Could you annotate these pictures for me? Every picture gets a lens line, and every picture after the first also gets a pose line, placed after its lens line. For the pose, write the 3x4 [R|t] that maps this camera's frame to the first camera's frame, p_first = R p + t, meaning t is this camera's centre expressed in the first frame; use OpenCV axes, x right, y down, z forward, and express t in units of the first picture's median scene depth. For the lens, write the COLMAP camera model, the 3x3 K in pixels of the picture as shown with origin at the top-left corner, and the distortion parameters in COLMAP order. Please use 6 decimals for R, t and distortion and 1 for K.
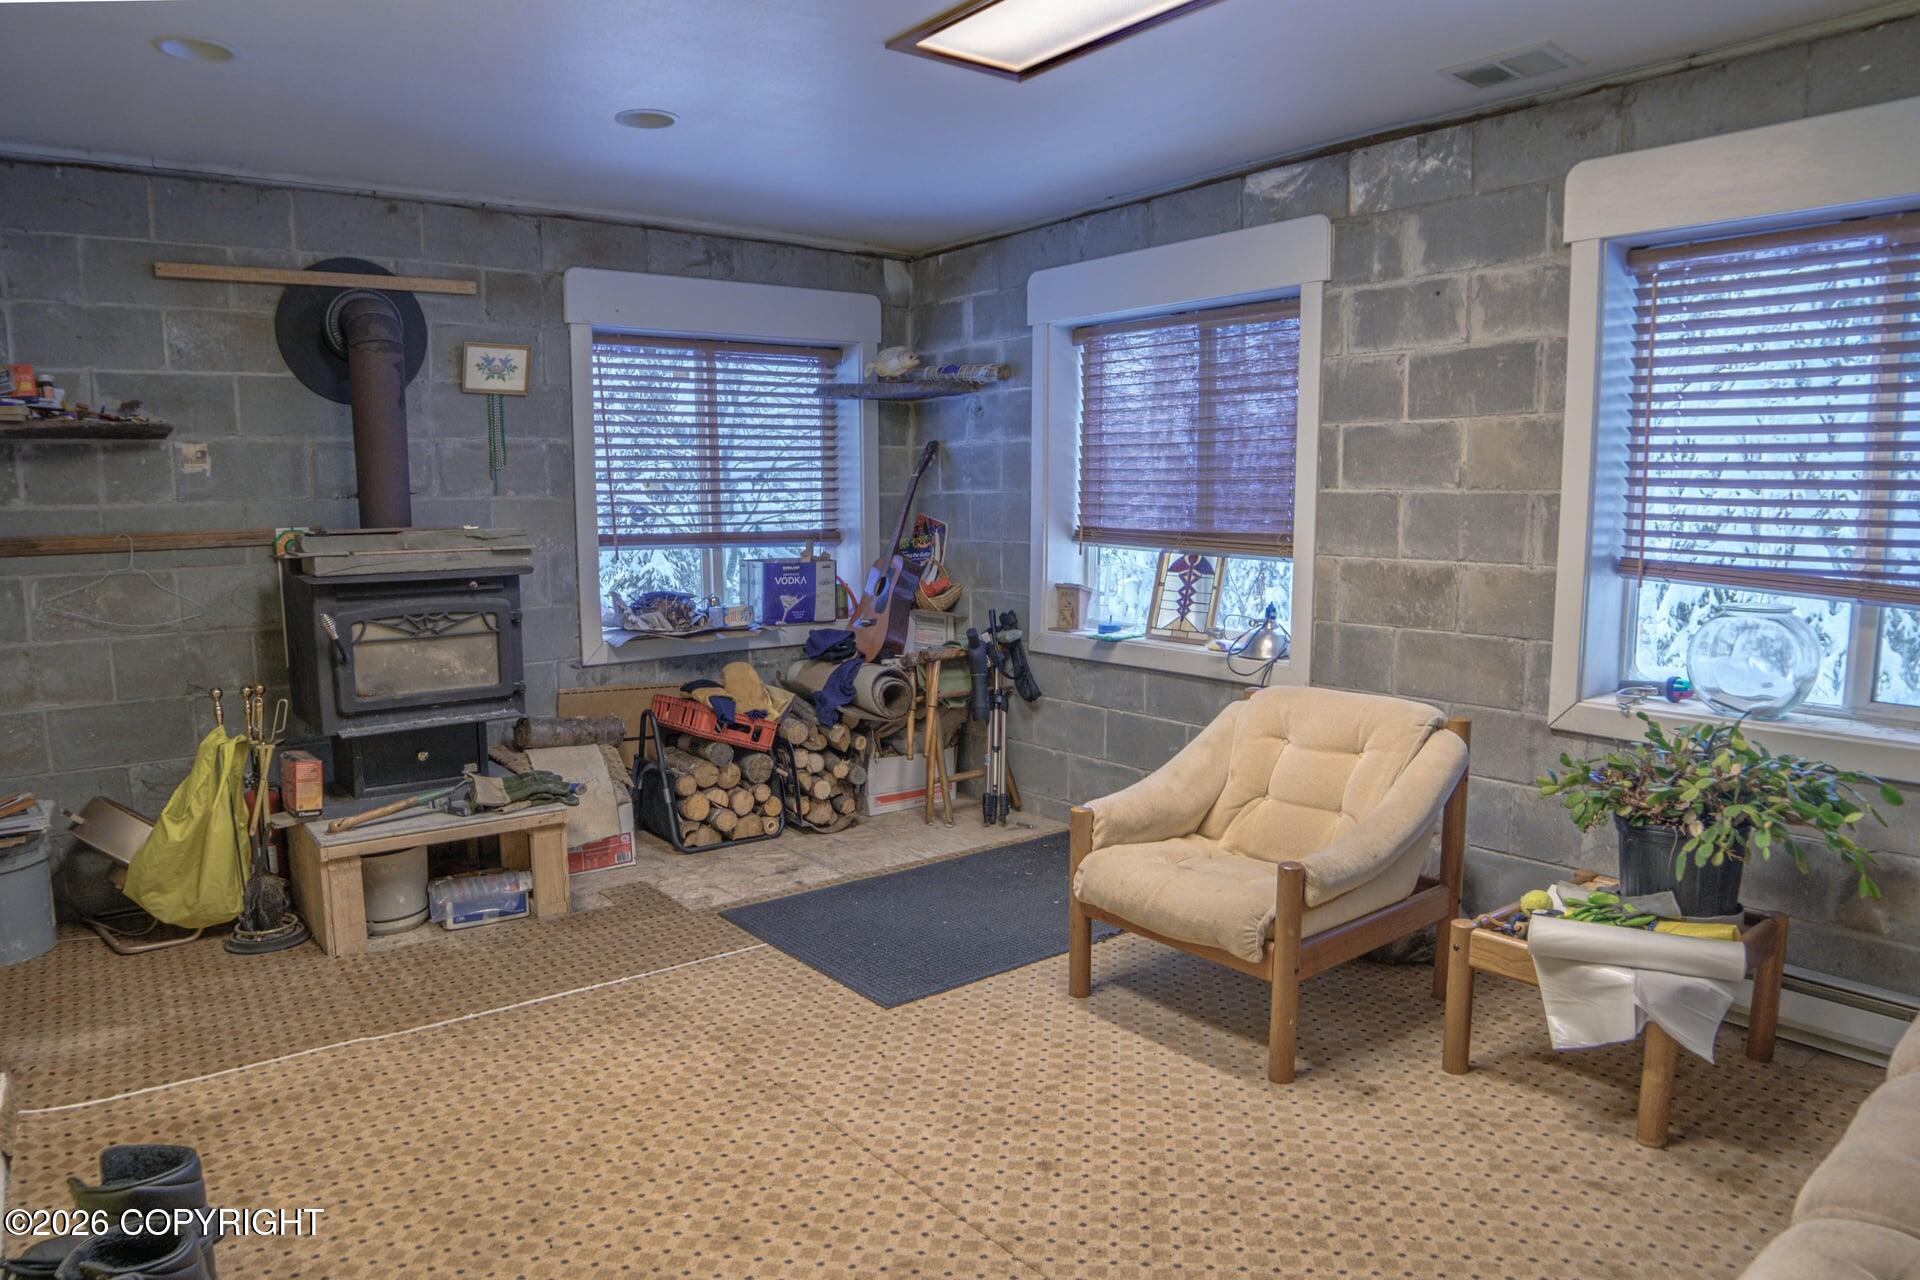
lens RADIAL K [[1221.1, 0, 971.7], [0, 1221.1, 652.6], [0, 0, 1]] dist [-0.121494, 0.048474]
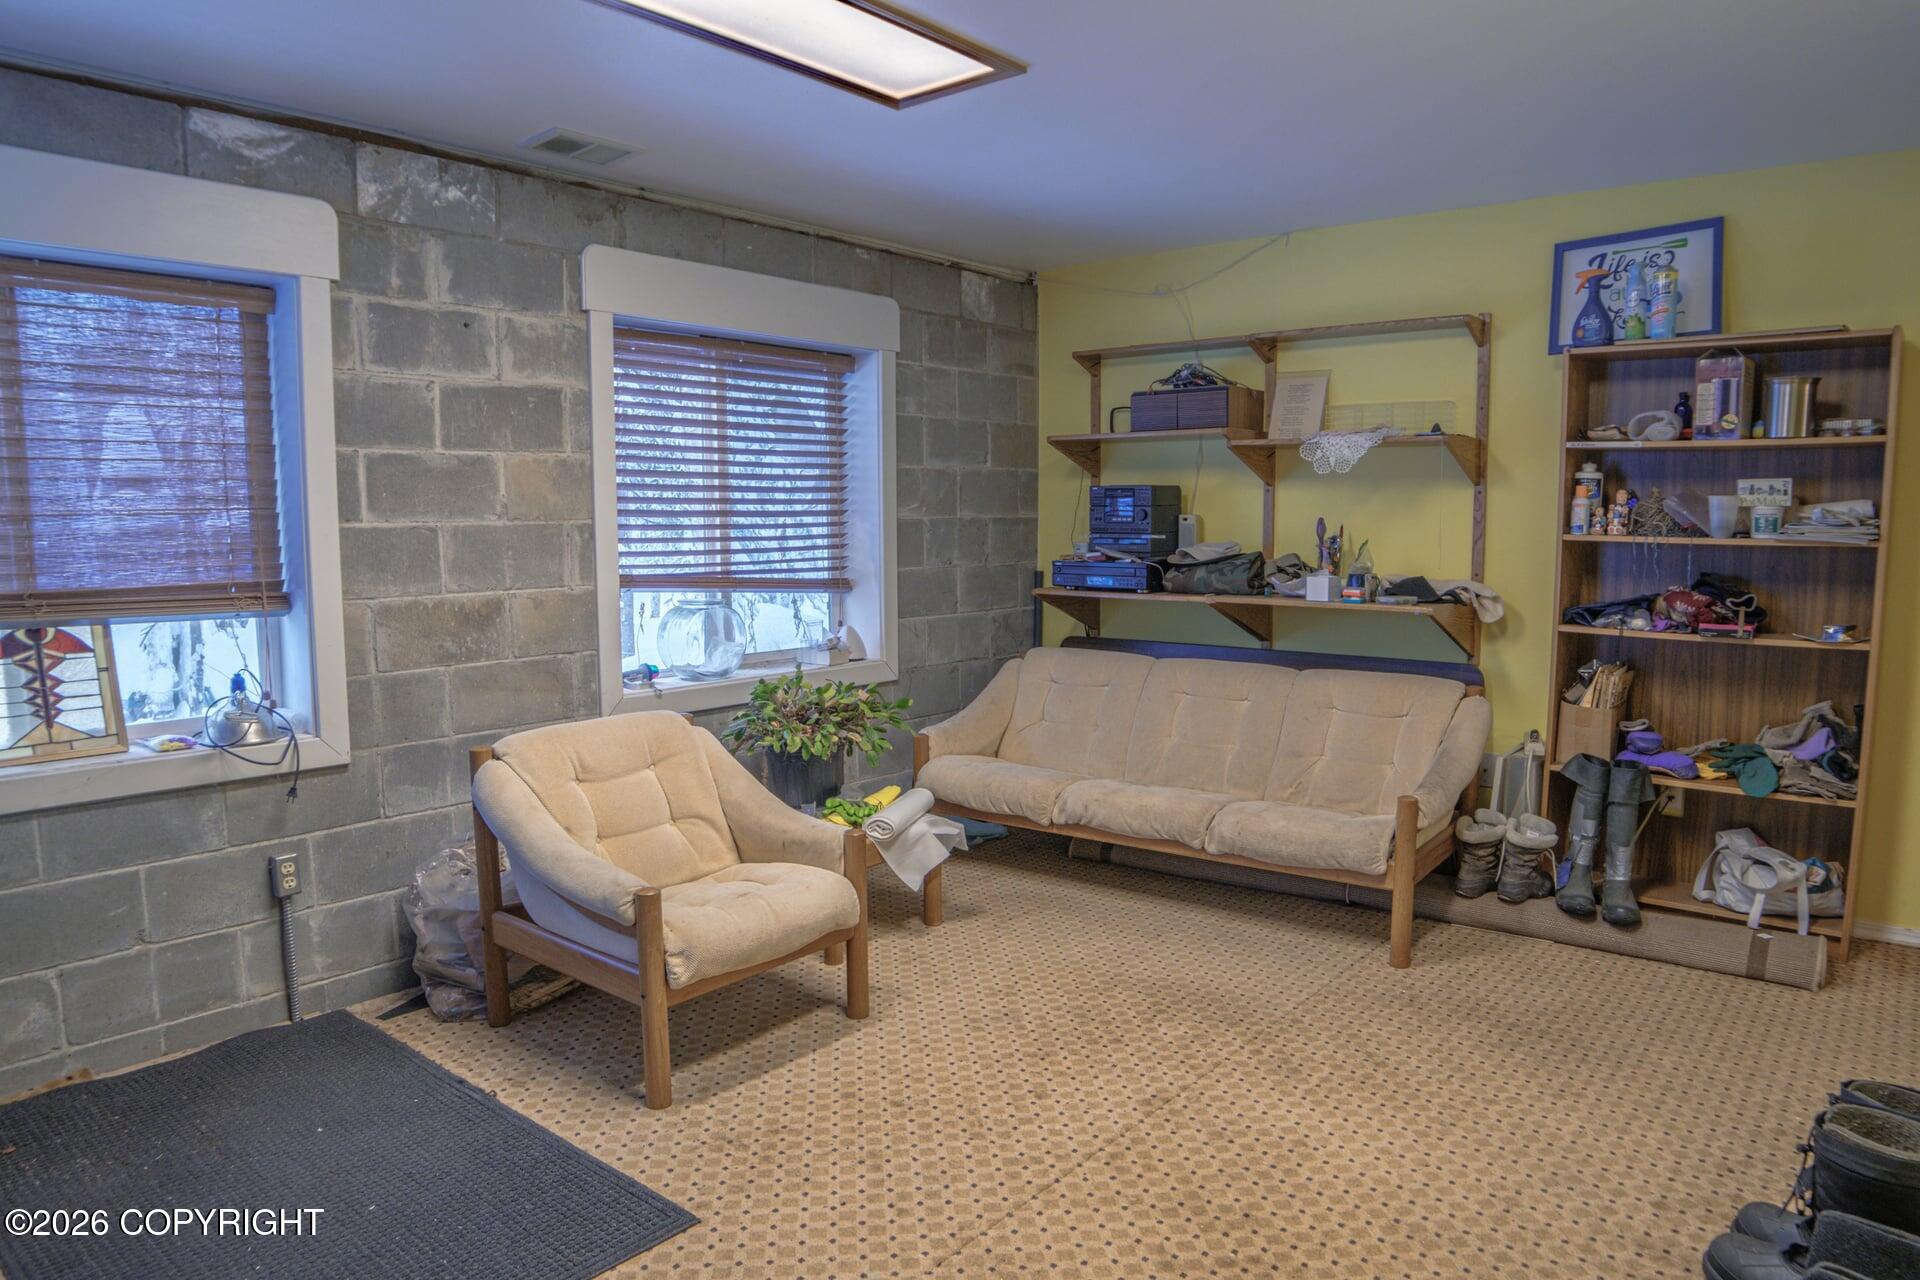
lens RADIAL K [[1221.1, 0, 971.7], [0, 1221.1, 652.6], [0, 0, 1]] dist [-0.121494, 0.048474]
pose [[-0.211184, -0.099566, 0.972362, -0.681219], [0.133984, 0.982459, 0.129699, -0.102472], [-0.968220, 0.157671, -0.194140, 0.808350]]
